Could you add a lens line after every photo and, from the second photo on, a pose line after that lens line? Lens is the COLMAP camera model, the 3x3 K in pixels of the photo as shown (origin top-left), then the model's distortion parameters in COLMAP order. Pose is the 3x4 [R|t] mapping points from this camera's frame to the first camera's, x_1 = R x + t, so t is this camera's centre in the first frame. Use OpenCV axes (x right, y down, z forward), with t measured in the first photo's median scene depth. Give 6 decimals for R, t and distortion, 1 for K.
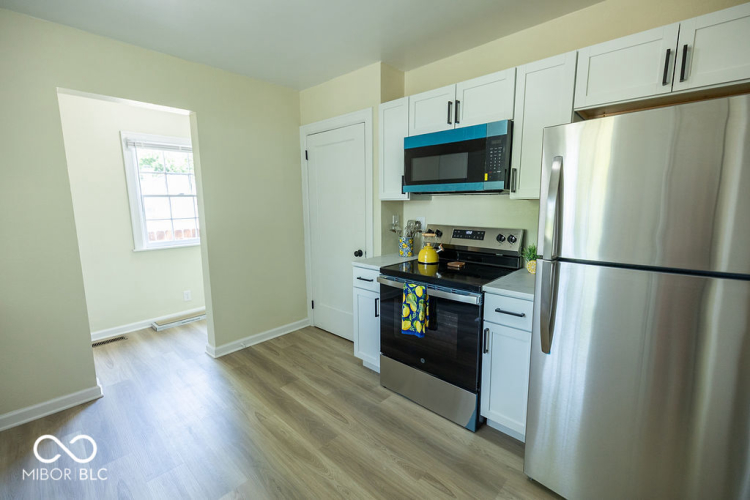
lens RADIAL K [[326.2, 0, 374.6], [0, 326.2, 248.2], [0, 0, 1]] dist [-0.000059, 0.000061]
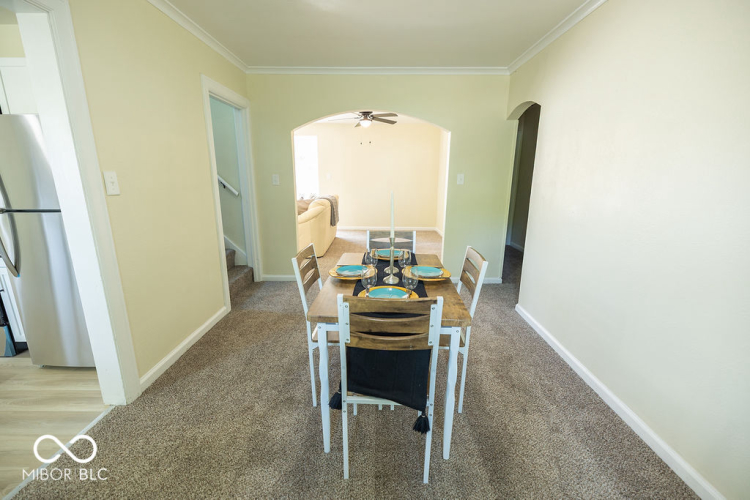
lens RADIAL K [[311.8, 0, 375.0], [0, 311.8, 250.0], [0, 0, 1]] dist [0.001171, 0.000211]
pose [[0.737763, -0.145104, 0.659280, 0.519428], [0.081370, 0.988619, 0.126532, 0.101079], [-0.670137, -0.039705, 0.741174, -0.709164]]
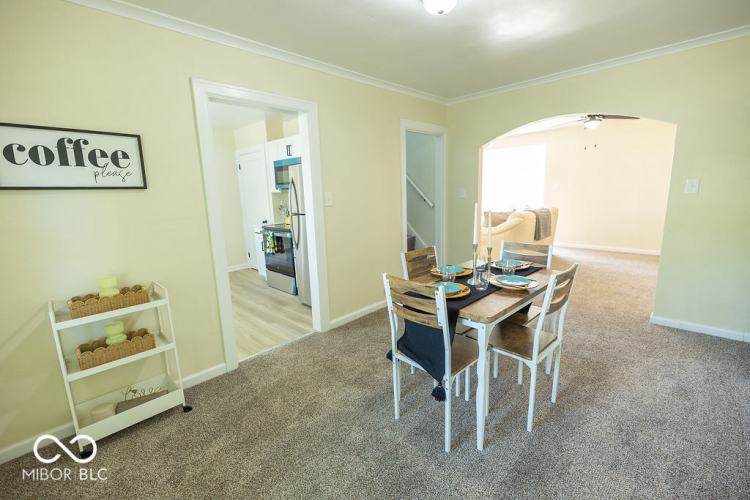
lens RADIAL K [[326.2, 0, 374.6], [0, 326.2, 248.2], [0, 0, 1]] dist [-0.000059, 0.000061]
pose [[0.999497, -0.021142, -0.023638, 0.793421], [0.022013, 0.999065, 0.037203, 0.142060], [0.022829, -0.037704, 0.999028, -1.073235]]
